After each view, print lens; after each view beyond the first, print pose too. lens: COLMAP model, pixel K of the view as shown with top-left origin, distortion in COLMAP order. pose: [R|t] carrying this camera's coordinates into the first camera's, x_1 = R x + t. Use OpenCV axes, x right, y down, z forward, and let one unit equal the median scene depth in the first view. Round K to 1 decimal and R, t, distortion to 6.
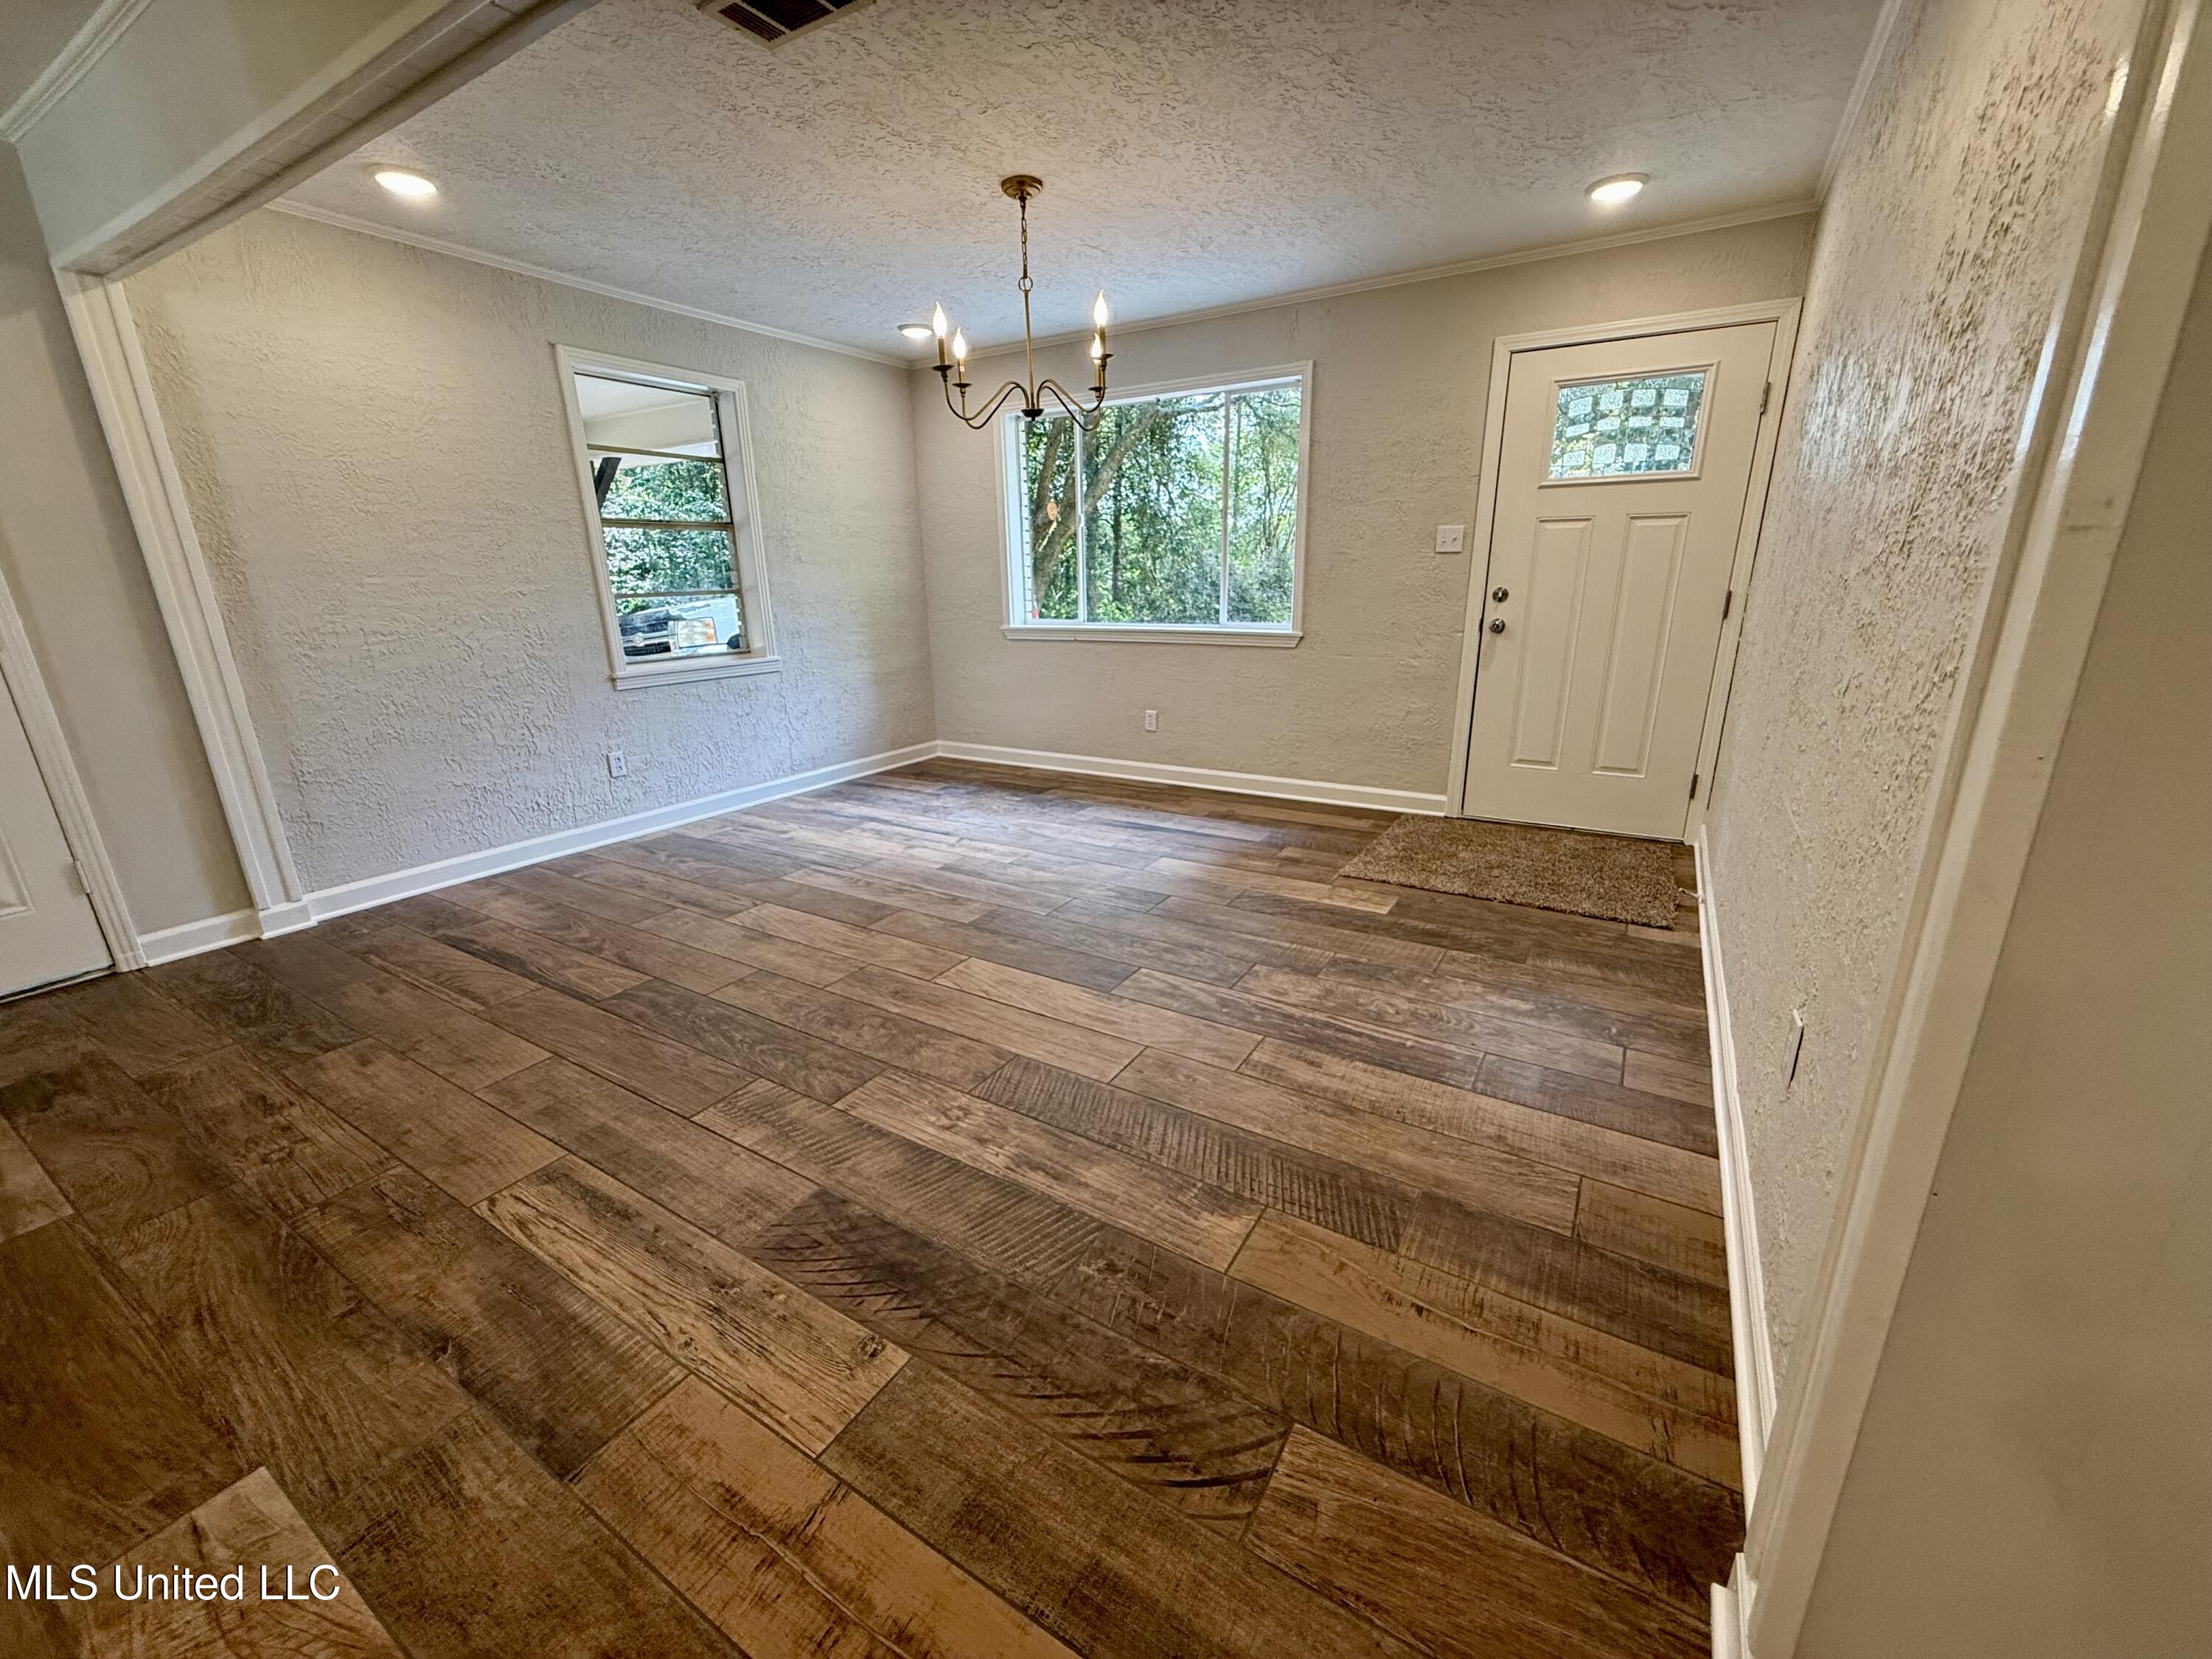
lens RADIAL K [[880.5, 0, 1104.5], [0, 880.5, 834.0], [0, 0, 1]] dist [0.000895, 0.000197]
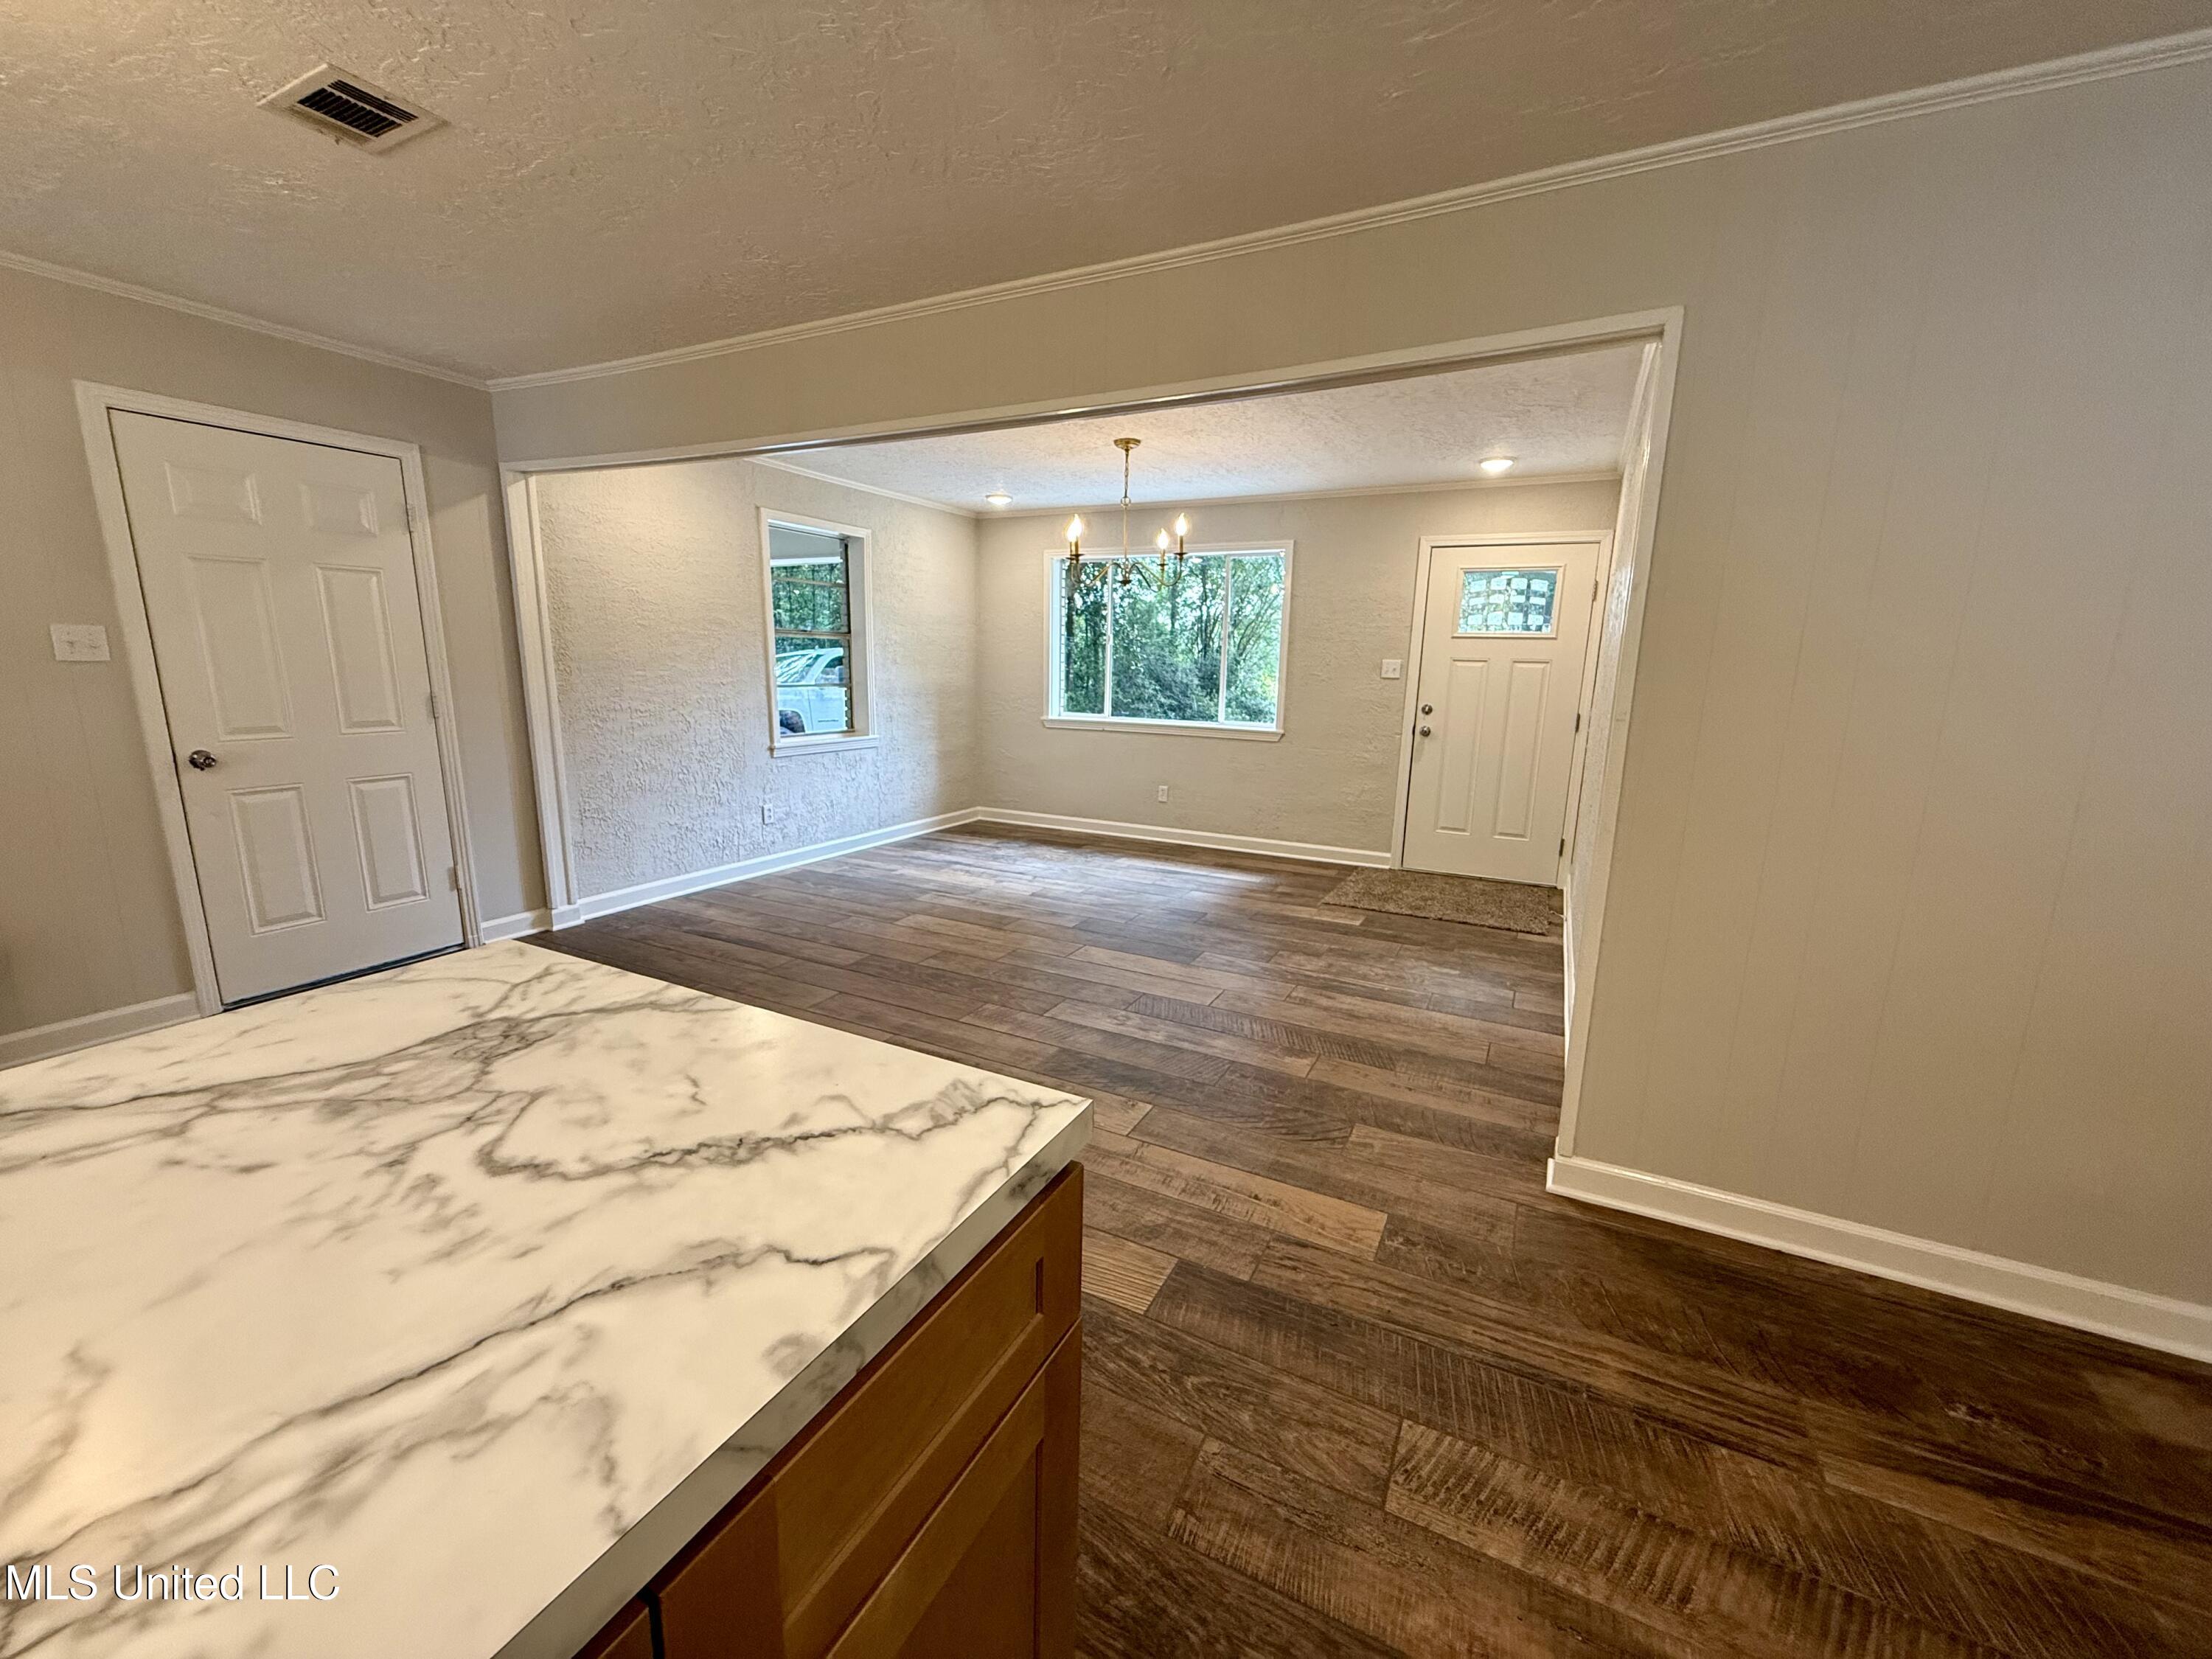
lens RADIAL K [[880.5, 0, 1104.8], [0, 880.5, 833.6], [0, 0, 1]] dist [0.000895, 0.000197]
pose [[0.996188, 0.023316, 0.084059, -0.215734], [-0.015133, 0.995197, -0.096712, 0.084056], [-0.085910, 0.095071, 0.991756, -0.404023]]
